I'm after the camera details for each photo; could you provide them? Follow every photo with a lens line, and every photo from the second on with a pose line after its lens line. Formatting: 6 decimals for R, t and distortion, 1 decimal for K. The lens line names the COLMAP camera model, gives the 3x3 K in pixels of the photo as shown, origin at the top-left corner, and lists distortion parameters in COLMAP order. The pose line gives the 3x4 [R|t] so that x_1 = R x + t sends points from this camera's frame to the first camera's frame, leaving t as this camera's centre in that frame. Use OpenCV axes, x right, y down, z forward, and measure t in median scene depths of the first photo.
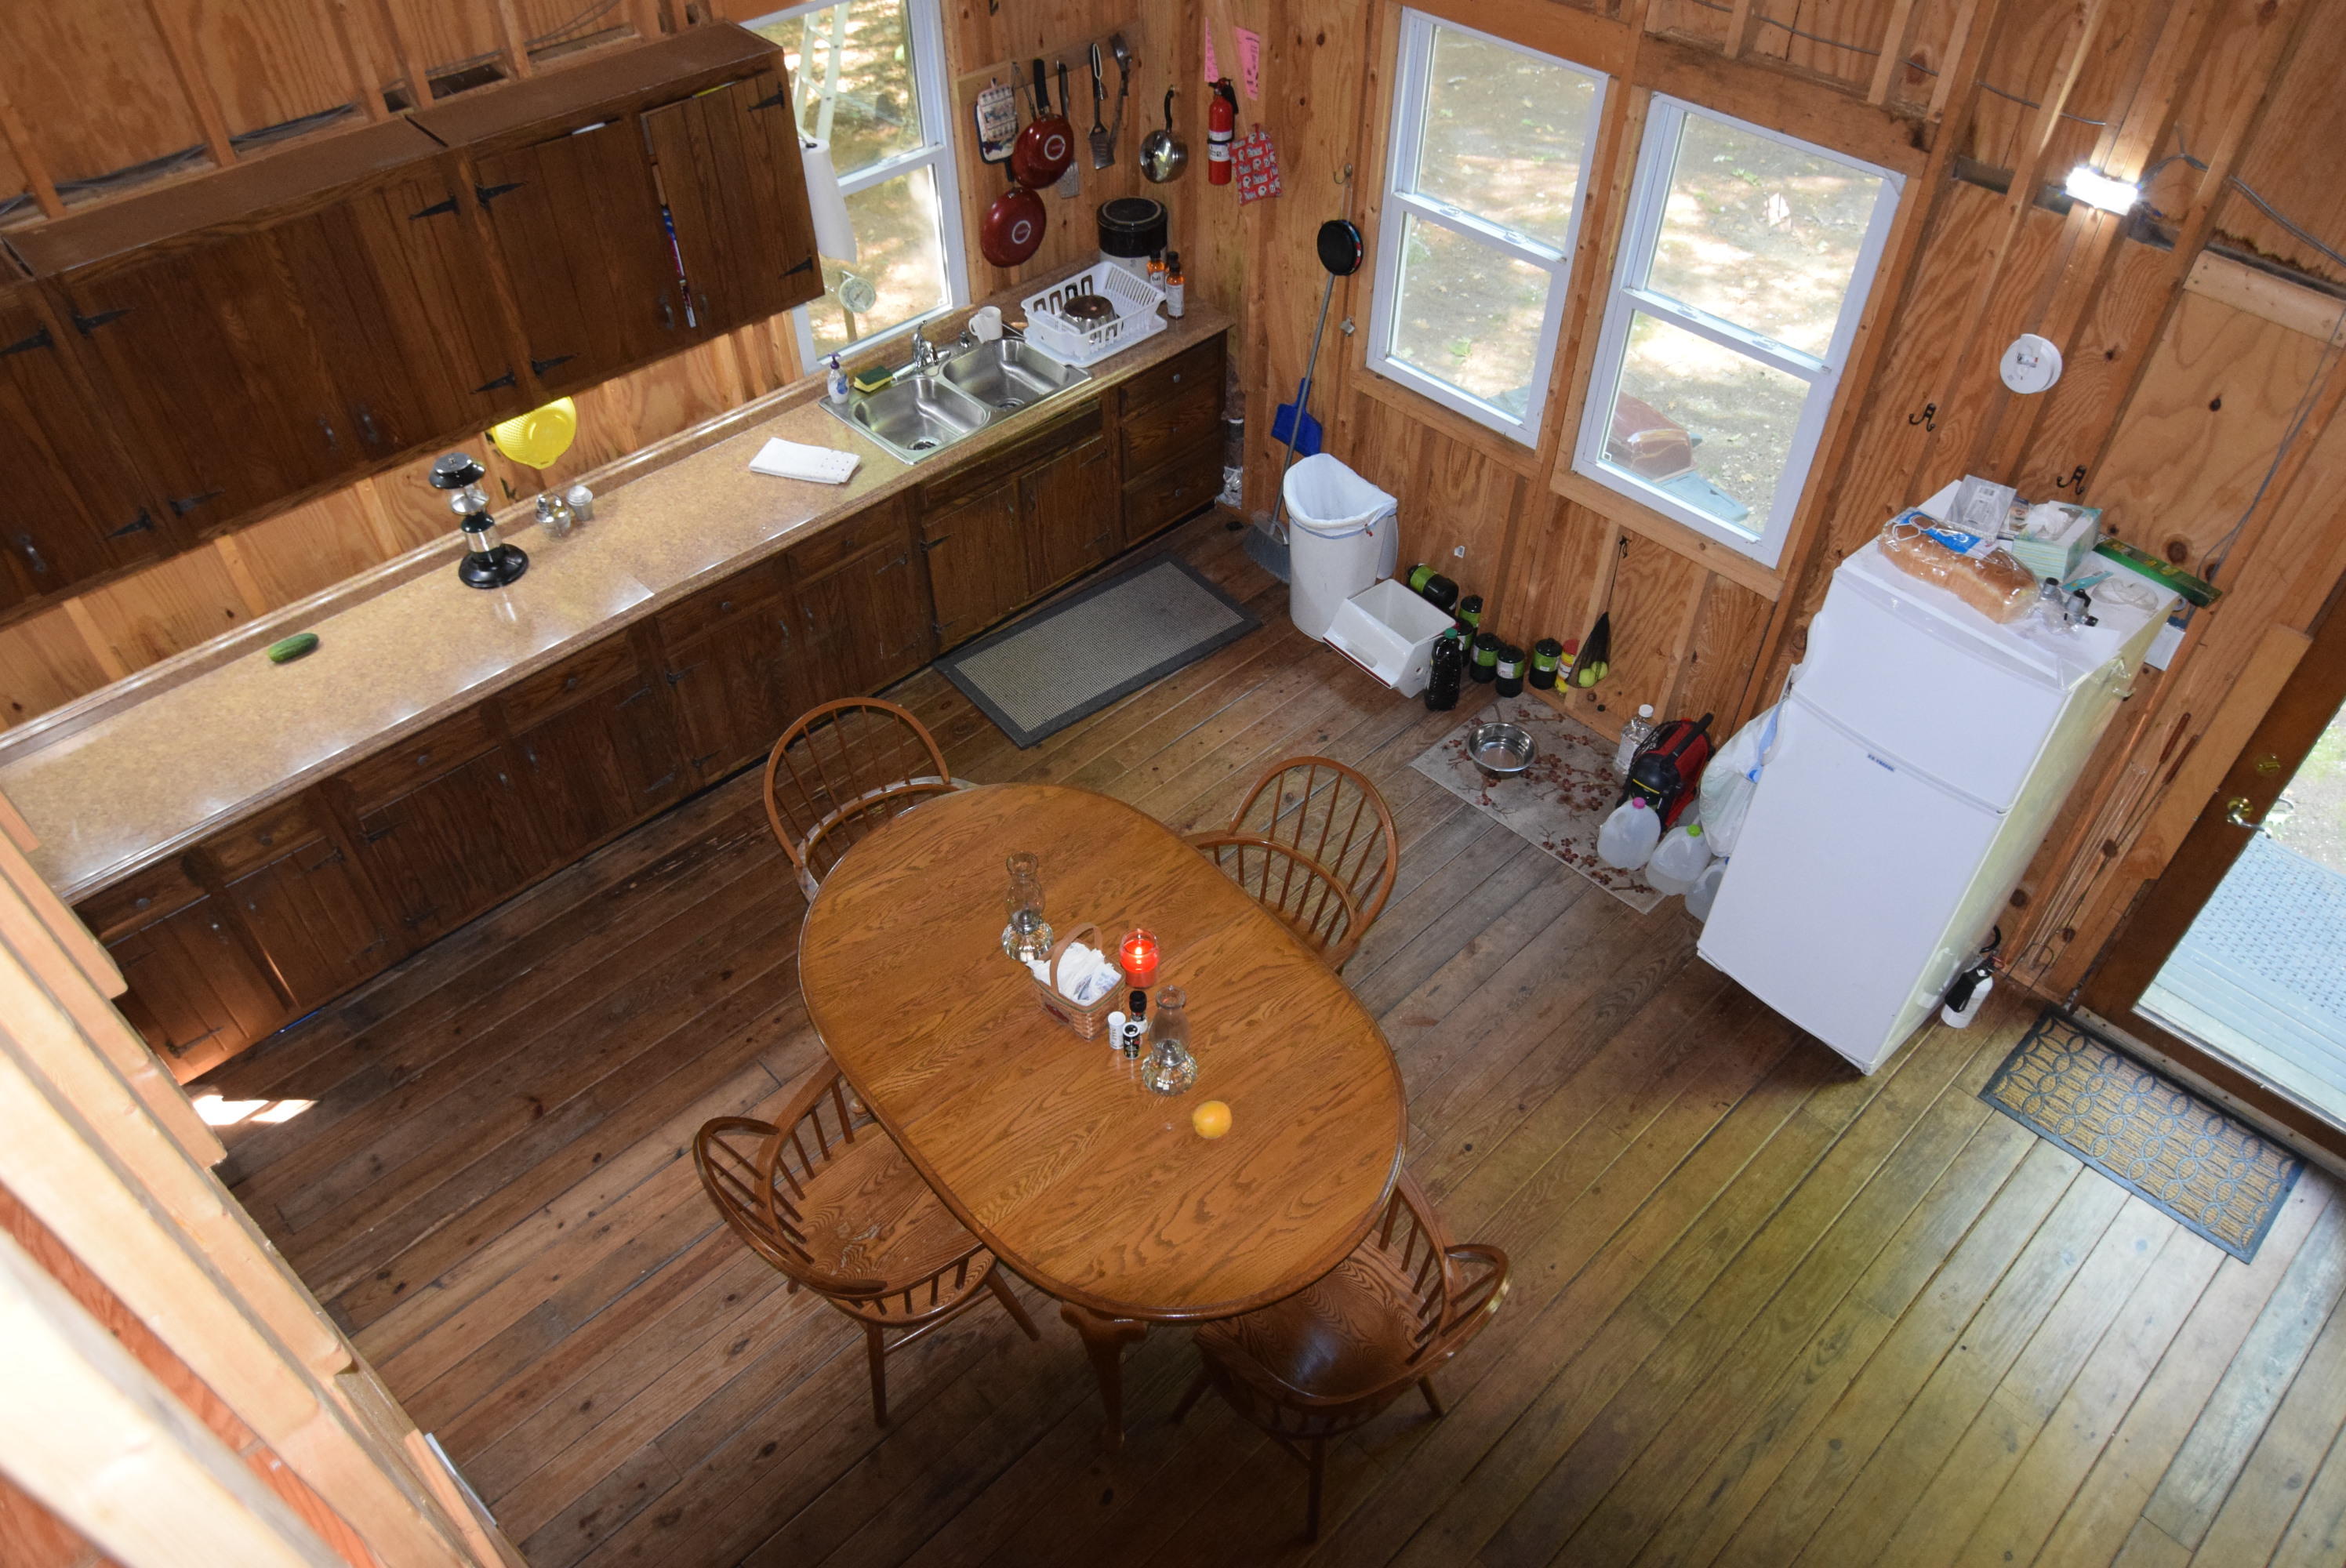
lens RADIAL K [[1596.5, 0, 1170.5], [0, 1596.5, 779.3], [0, 0, 1]] dist [0.002965, -0.018055]
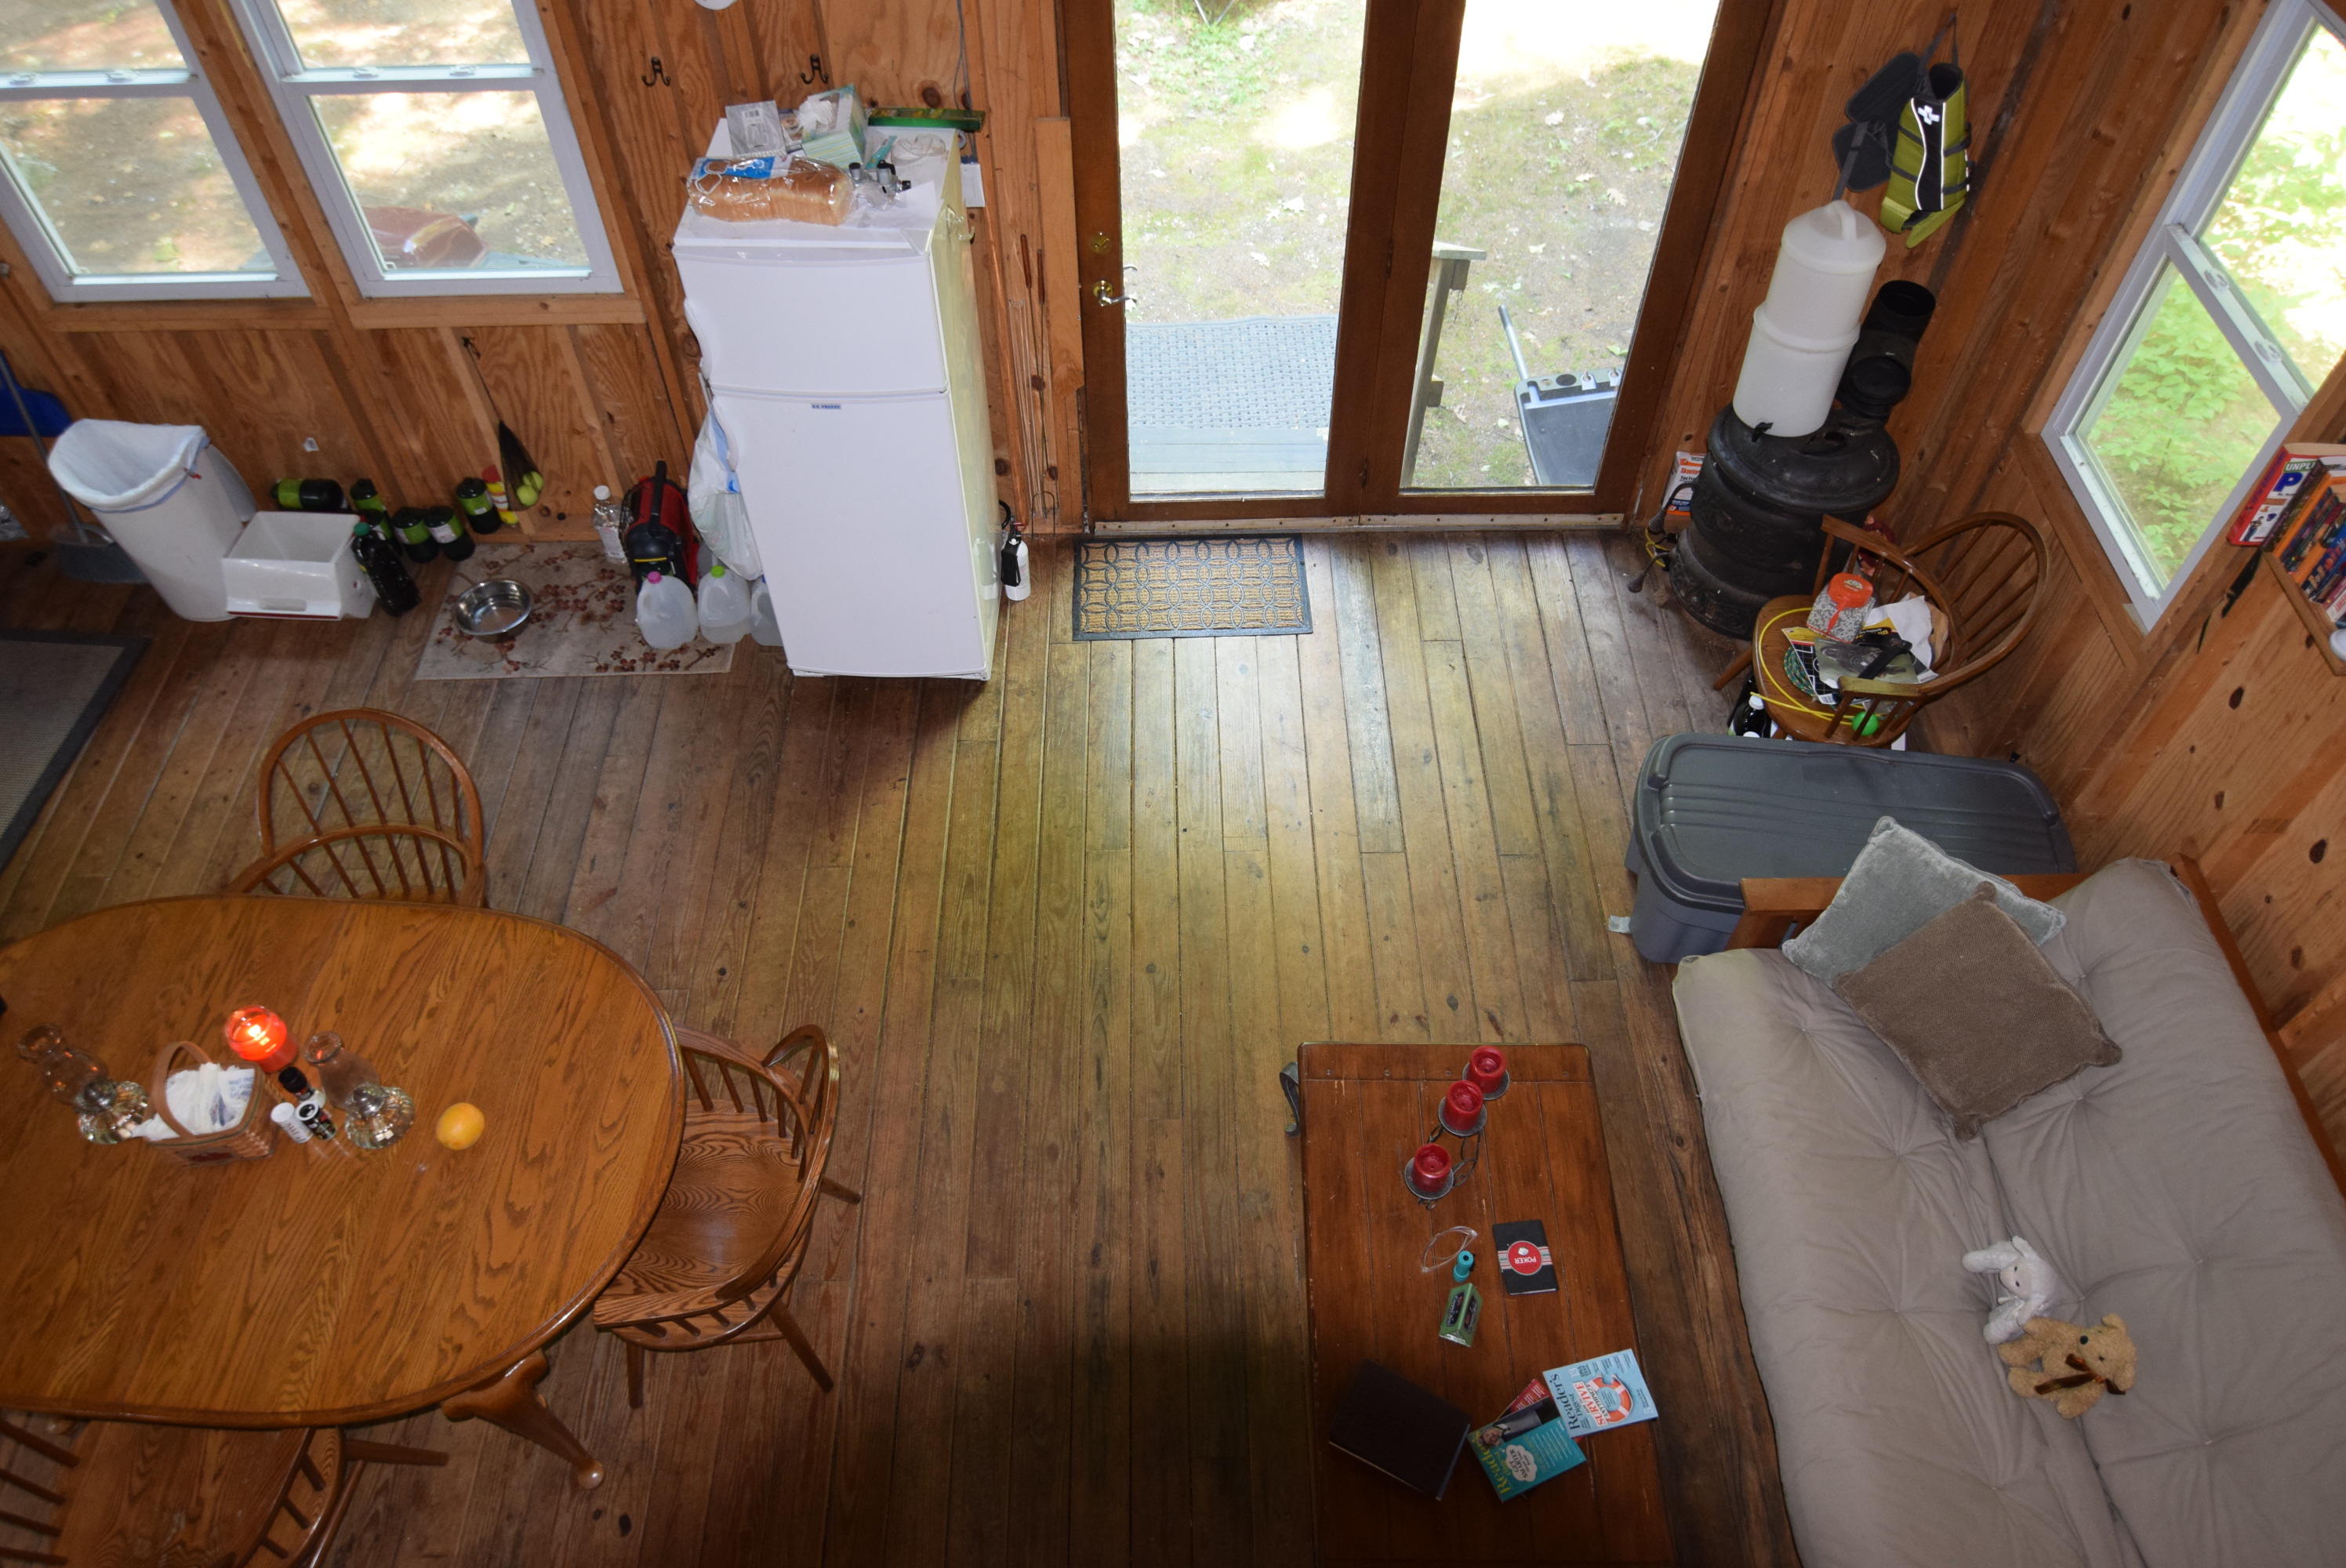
lens RADIAL K [[1596.5, 0, 1170.5], [0, 1596.5, 779.3], [0, 0, 1]] dist [0.002965, -0.018055]
pose [[0.680718, -0.577195, 0.451076, 0.005162], [0.517957, 0.814677, 0.260808, 0.026389], [-0.518018, 0.056101, 0.853528, 0.041003]]
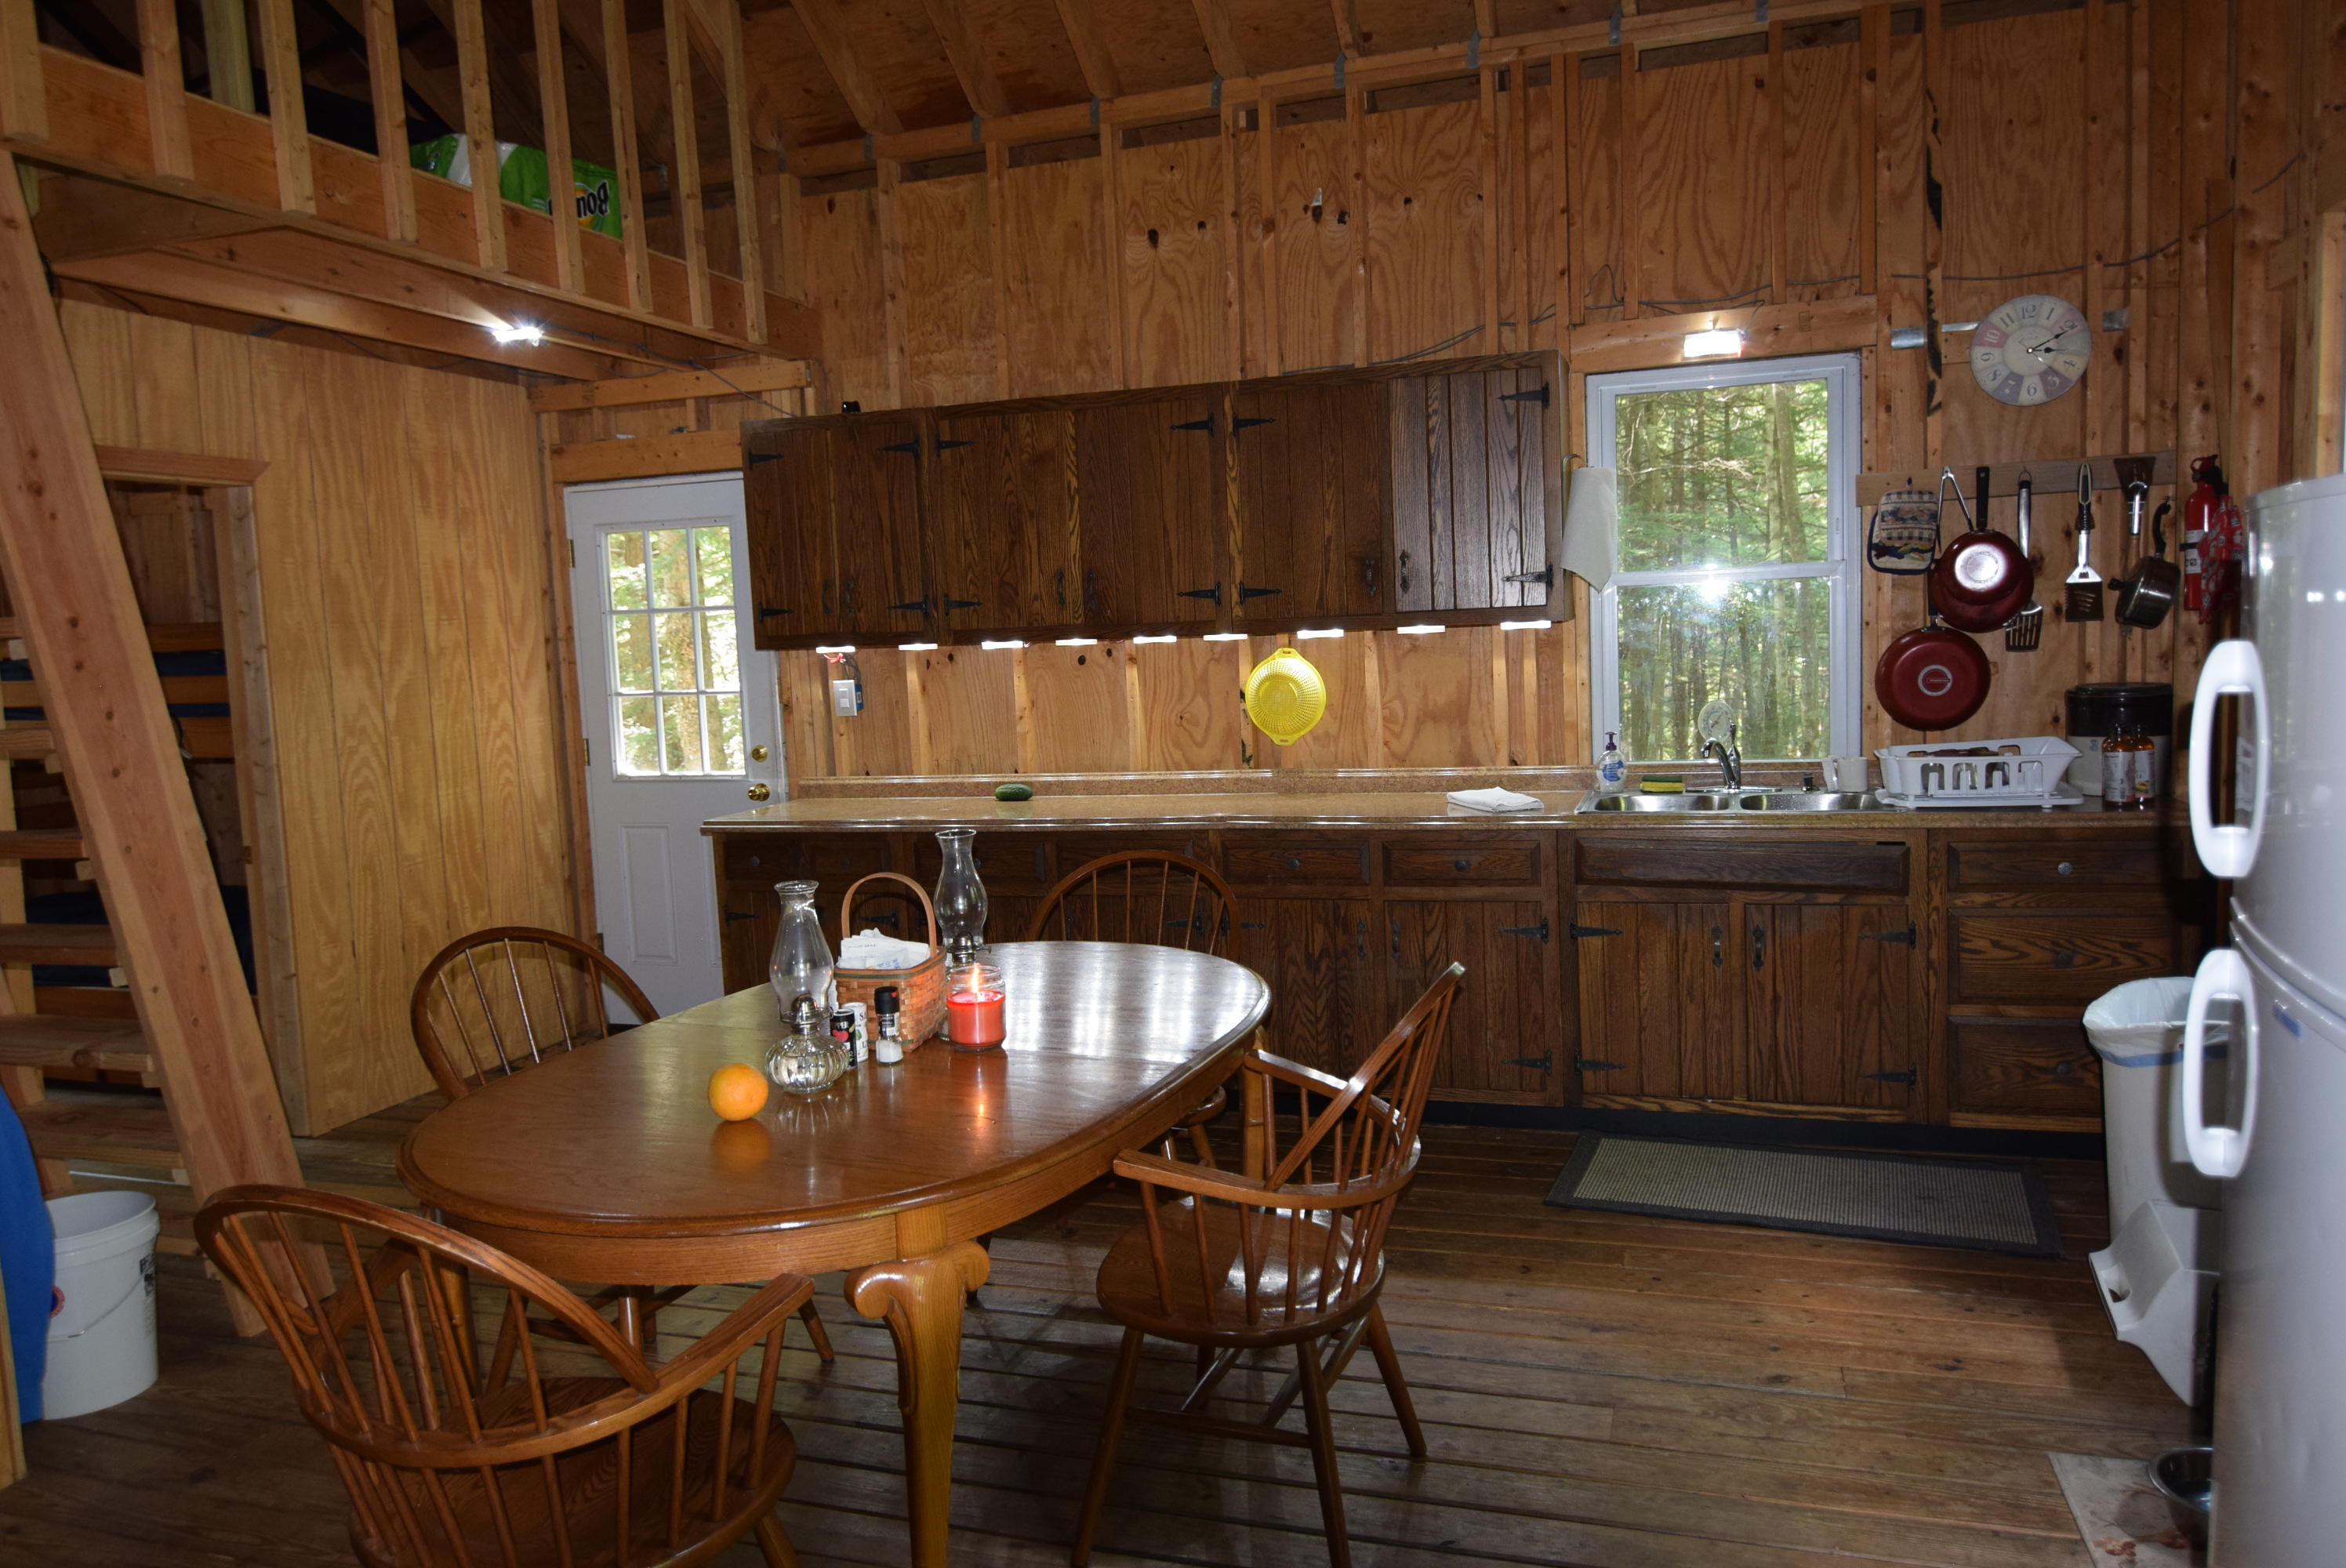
lens RADIAL K [[1596.5, 0, 1170.5], [0, 1596.5, 779.3], [0, 0, 1]] dist [0.002965, -0.018055]
pose [[0.472578, 0.066696, -0.878762, 0.473886], [-0.592525, 0.762166, -0.260799, 0.129651], [0.652368, 0.643936, 0.399702, 0.556266]]
